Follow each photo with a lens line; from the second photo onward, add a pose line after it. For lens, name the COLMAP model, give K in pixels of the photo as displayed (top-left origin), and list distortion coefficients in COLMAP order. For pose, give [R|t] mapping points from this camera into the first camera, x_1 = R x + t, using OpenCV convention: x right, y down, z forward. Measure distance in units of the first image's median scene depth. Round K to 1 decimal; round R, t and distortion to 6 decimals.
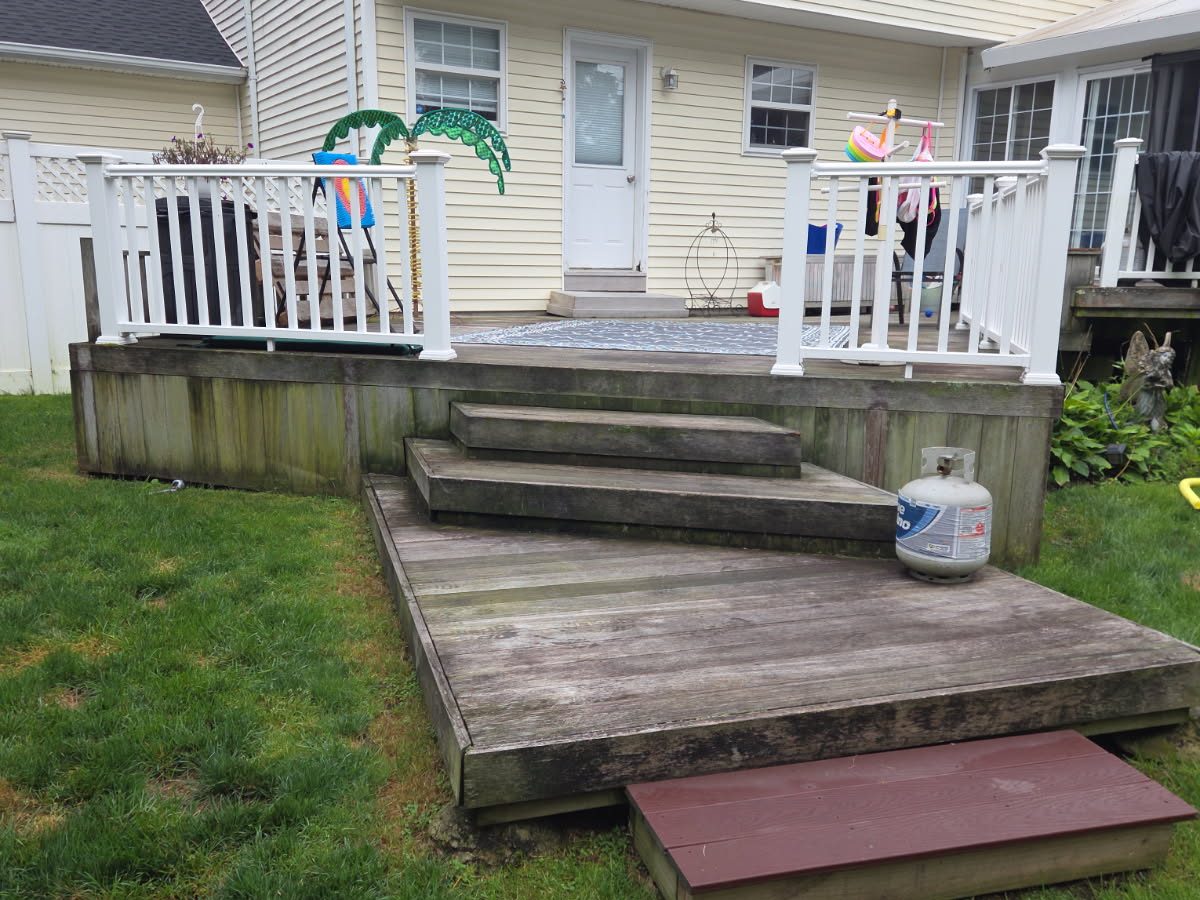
lens RADIAL K [[1049.5, 0, 578.0], [0, 1049.5, 489.0], [0, 0, 1]] dist [0.011369, 0.012501]
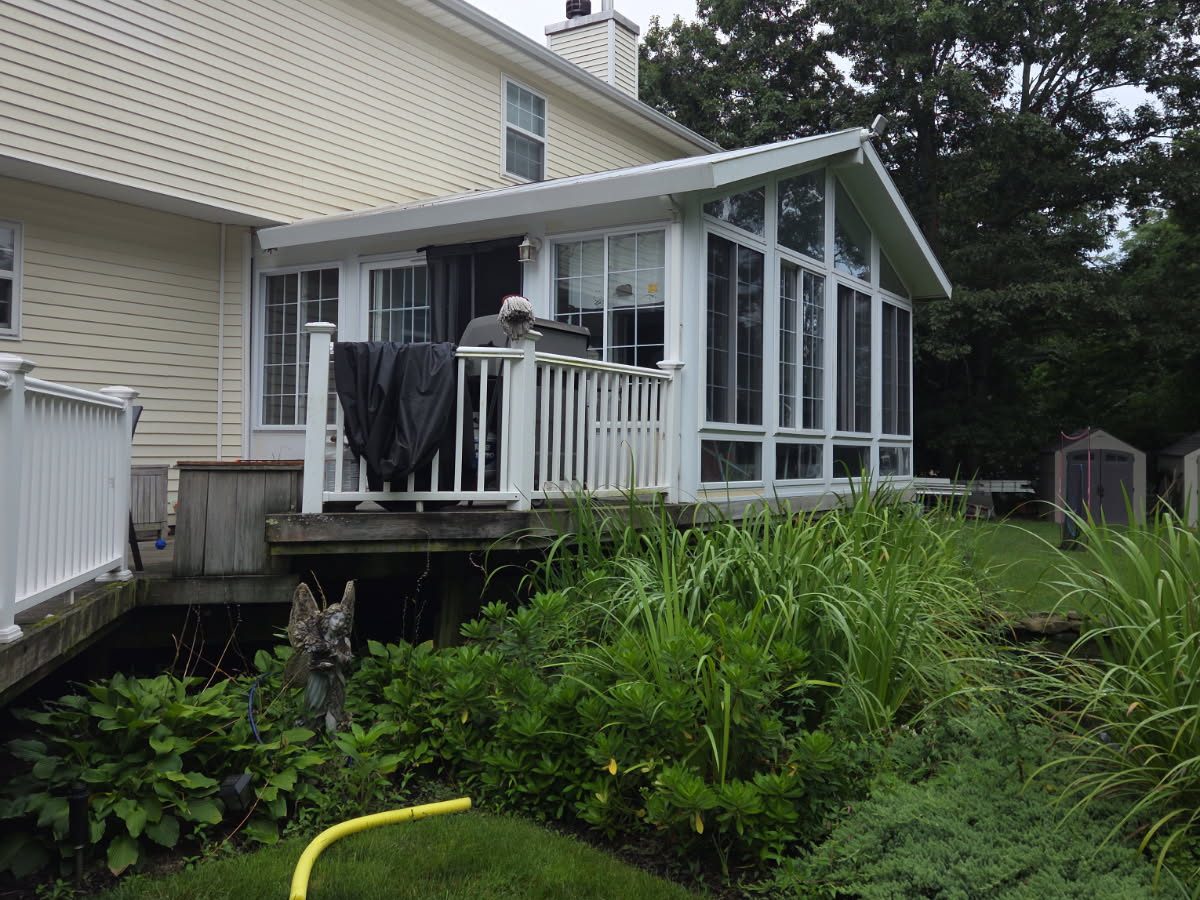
lens RADIAL K [[1049.5, 0, 600.1], [0, 1049.5, 446.8], [0, 0, 1]] dist [0.011369, 0.012501]
pose [[0.884387, -0.002806, 0.466746, 0.339091], [0.106452, 0.974840, -0.195844, -0.072153], [-0.454453, 0.222888, 0.862435, 0.266657]]
